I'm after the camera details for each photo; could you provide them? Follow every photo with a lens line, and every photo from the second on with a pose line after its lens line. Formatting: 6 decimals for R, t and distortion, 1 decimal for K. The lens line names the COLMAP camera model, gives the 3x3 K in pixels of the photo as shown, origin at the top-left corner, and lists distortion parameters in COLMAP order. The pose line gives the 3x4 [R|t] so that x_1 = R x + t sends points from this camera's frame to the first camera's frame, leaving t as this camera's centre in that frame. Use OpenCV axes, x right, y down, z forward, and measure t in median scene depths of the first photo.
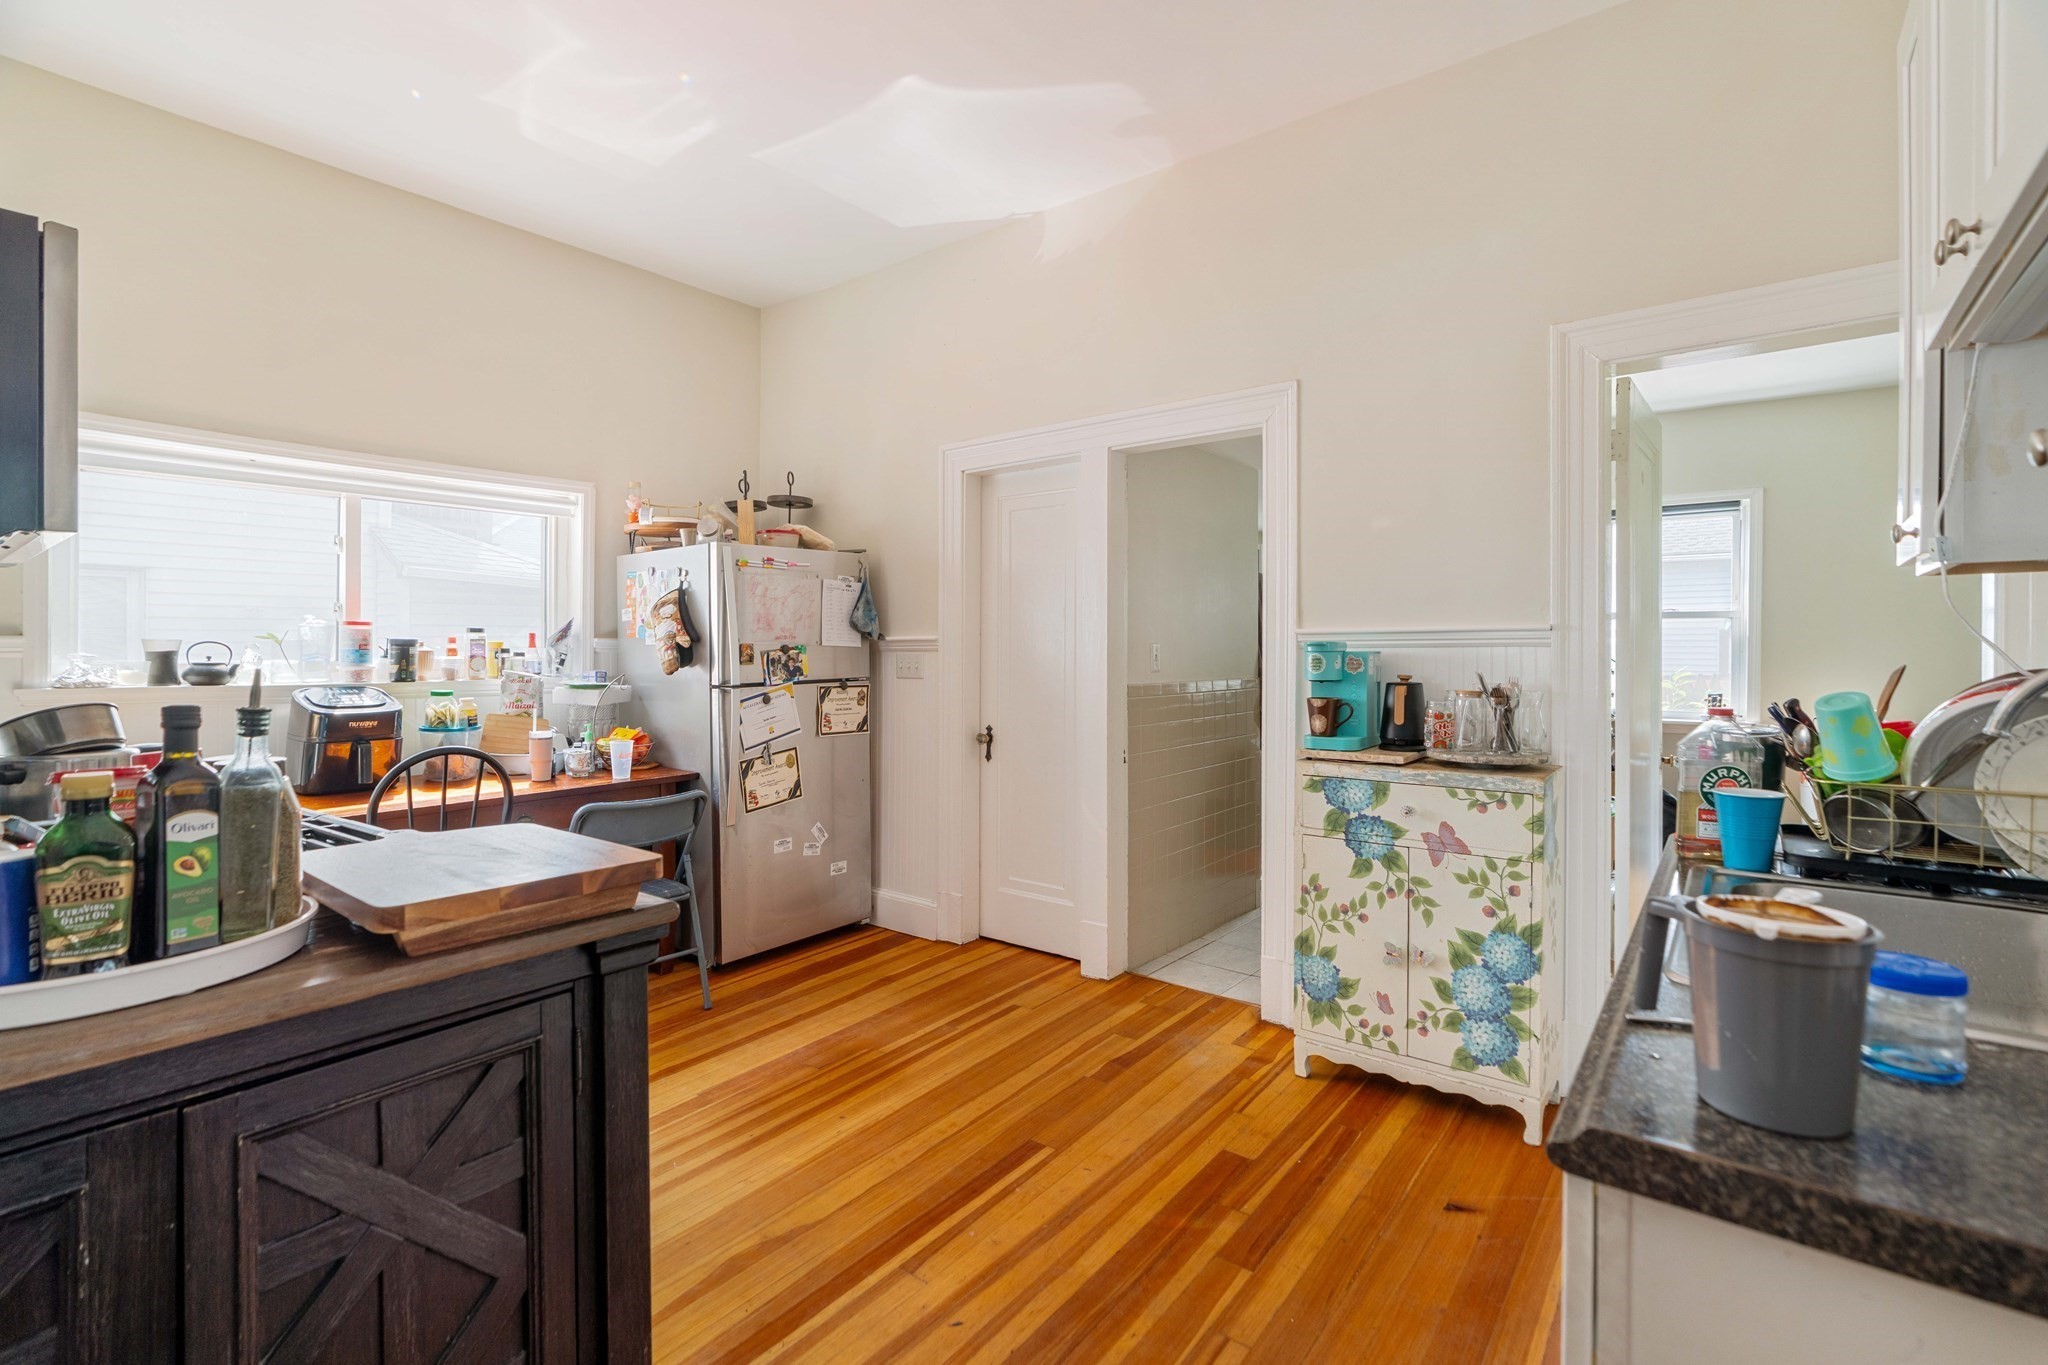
lens RADIAL K [[921.9, 0, 1026.7], [0, 921.9, 642.4], [0, 0, 1]] dist [-0.010870, 0.003465]
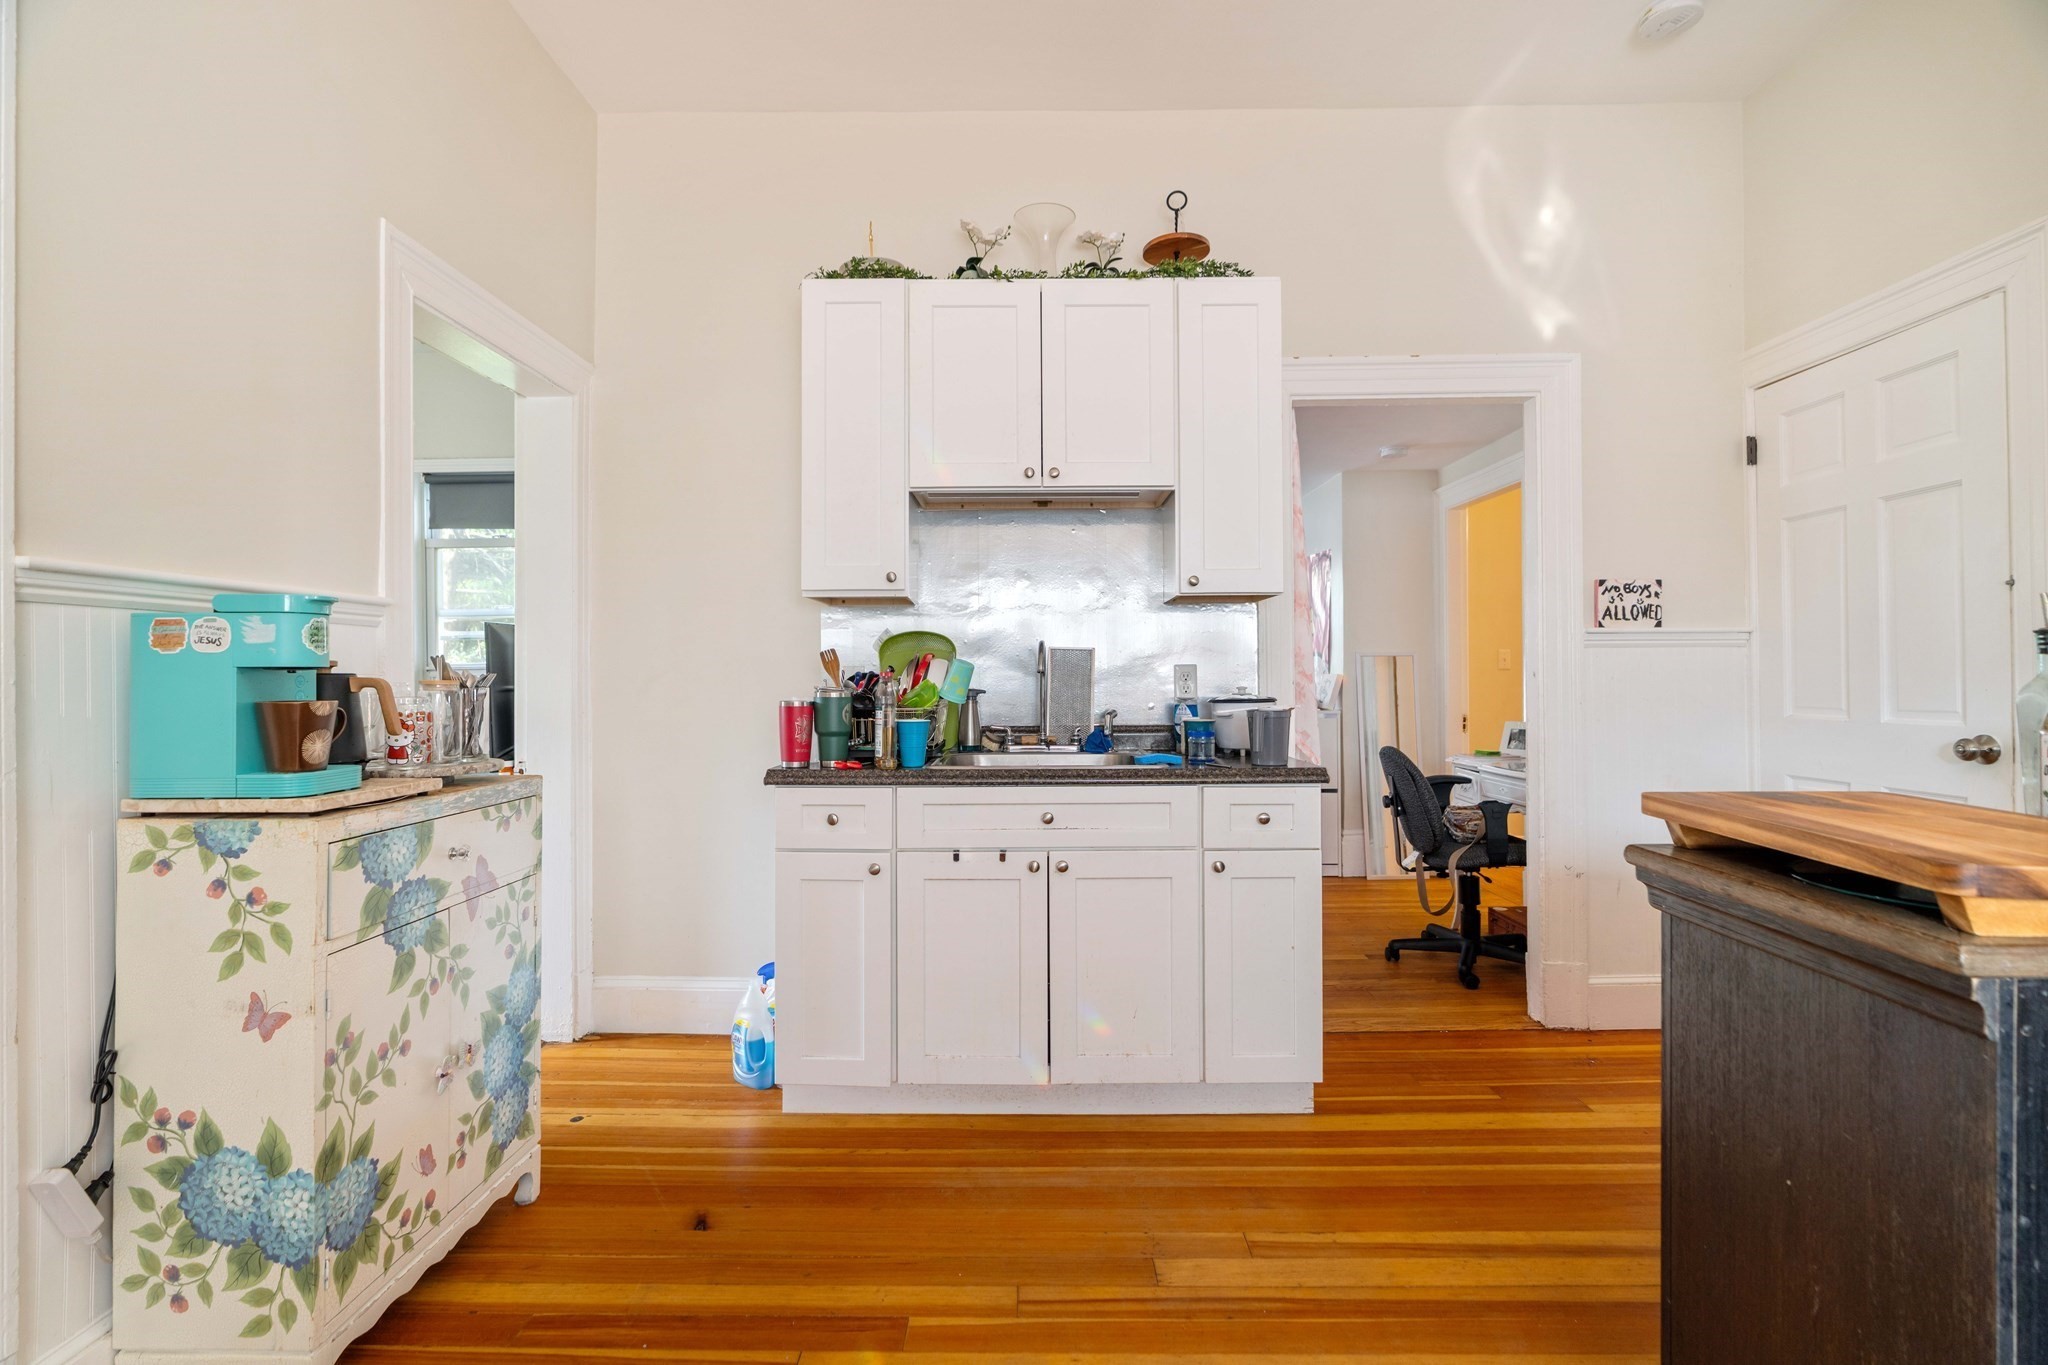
lens RADIAL K [[921.9, 0, 1027.0], [0, 921.9, 667.2], [0, 0, 1]] dist [-0.010870, 0.003465]
pose [[-0.611000, 0.014645, 0.791495, -0.334203], [0.001424, 0.999848, -0.017400, 0.046801], [-0.791629, -0.009504, -0.610928, 0.911366]]
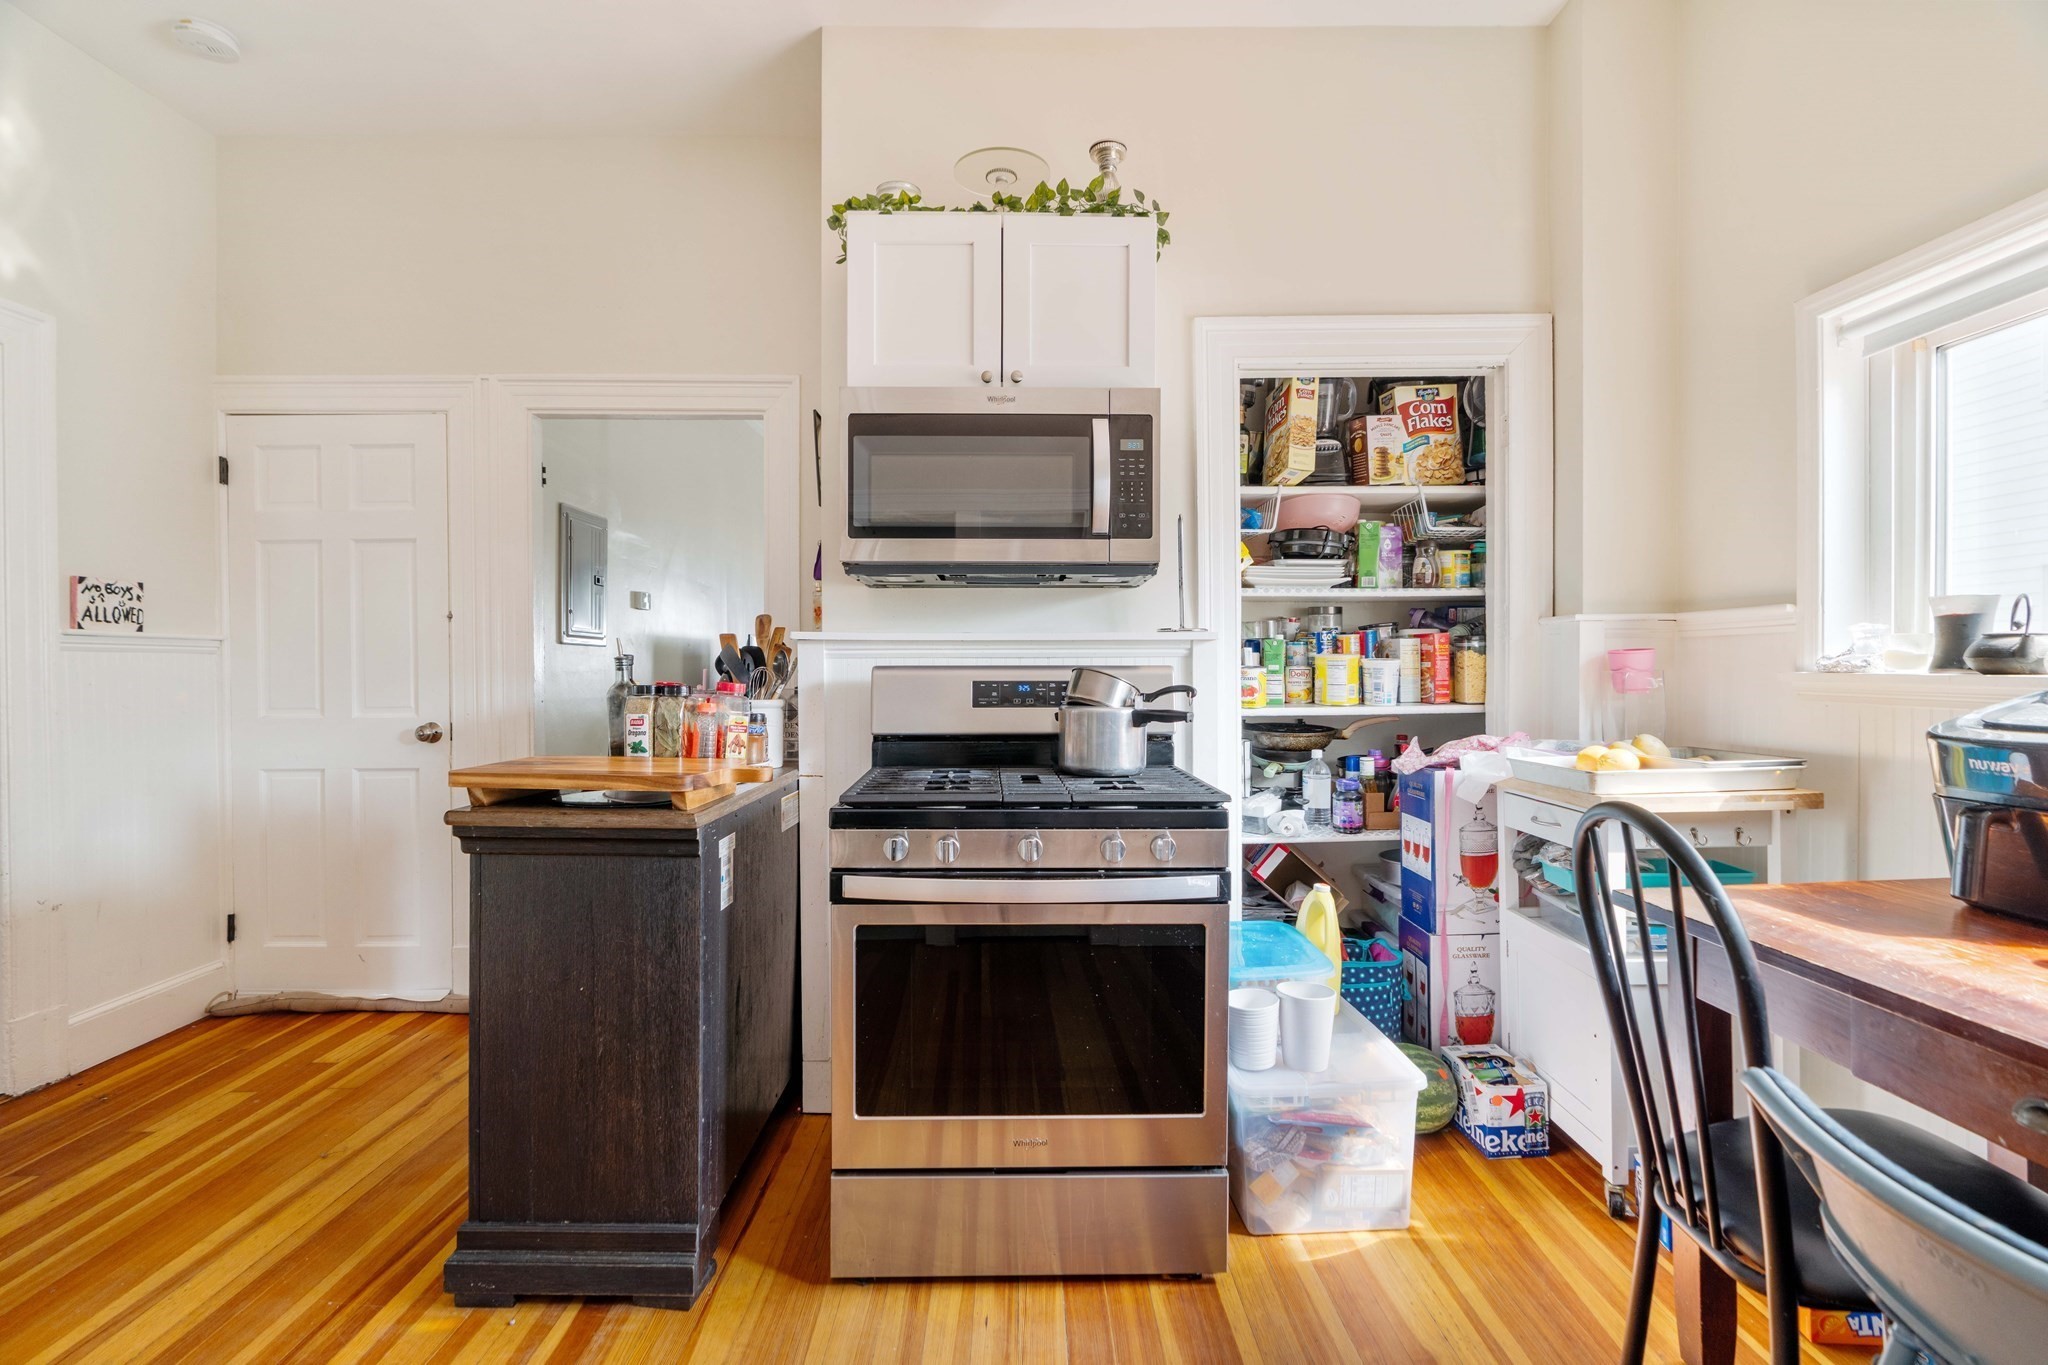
lens RADIAL K [[921.9, 0, 1023.6], [0, 921.9, 683.5], [0, 0, 1]] dist [-0.010870, 0.003465]
pose [[-0.786129, 0.015392, -0.617871, -0.096784], [0.011012, 0.999880, 0.010898, 0.041092], [0.617965, 0.001763, -0.786204, 1.095746]]
